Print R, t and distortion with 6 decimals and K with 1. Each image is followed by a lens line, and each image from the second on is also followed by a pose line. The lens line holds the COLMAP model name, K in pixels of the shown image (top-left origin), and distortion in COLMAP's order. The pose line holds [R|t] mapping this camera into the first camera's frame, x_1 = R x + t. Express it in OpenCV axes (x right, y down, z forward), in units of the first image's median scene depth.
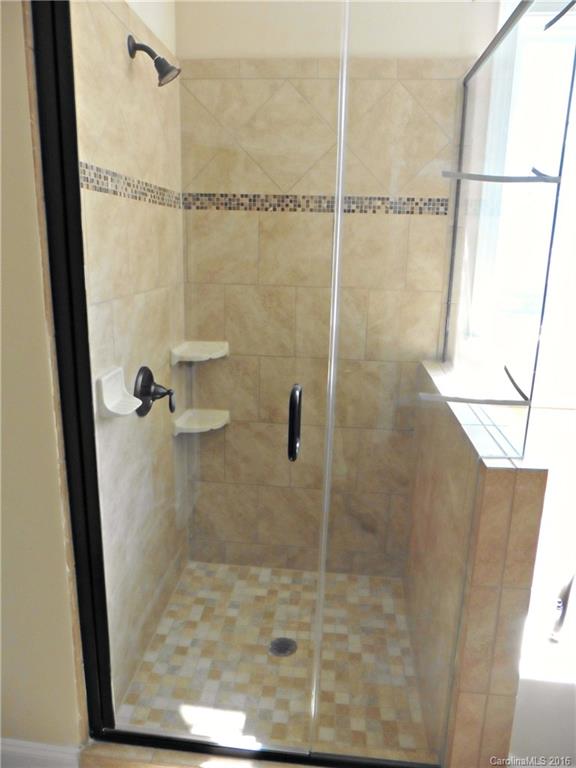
lens RADIAL K [[547.9, 0, 287.5], [0, 547.9, 382.7], [0, 0, 1]] dist [-0.066665, 0.032956]
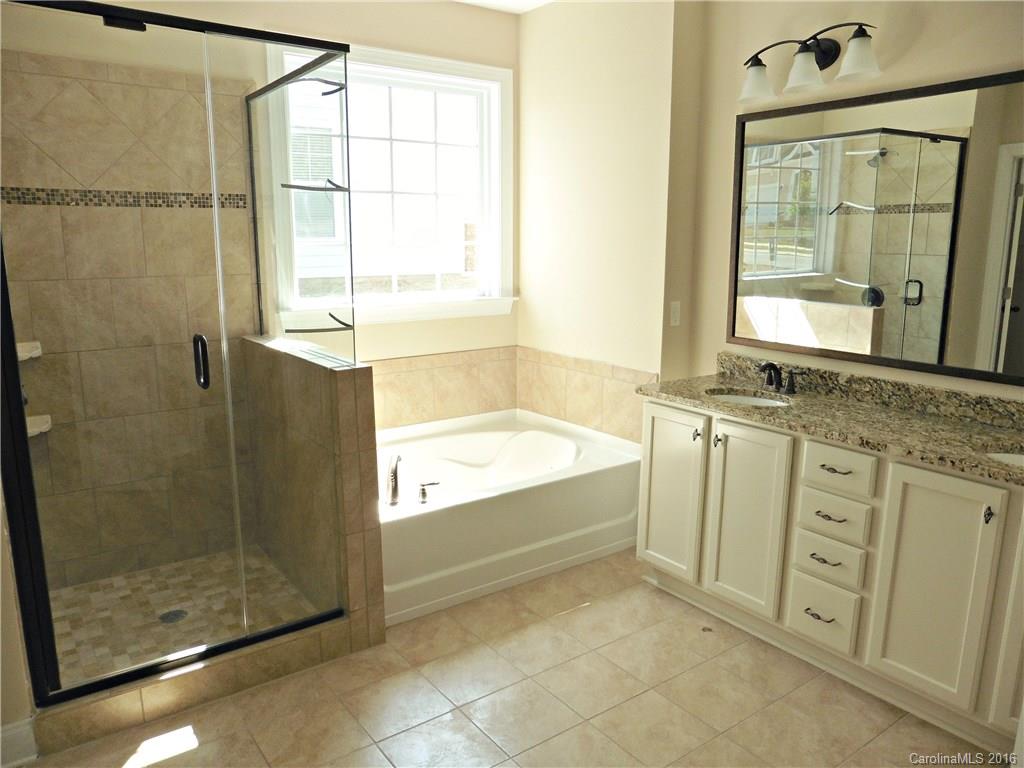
lens RADIAL K [[730.5, 0, 514.0], [0, 730.5, 385.1], [0, 0, 1]] dist [-0.066665, 0.032956]
pose [[0.742557, -0.153071, 0.652058, -0.339130], [0.177952, 0.983633, 0.028258, 0.120201], [-0.645711, 0.095052, 0.757643, -0.499052]]
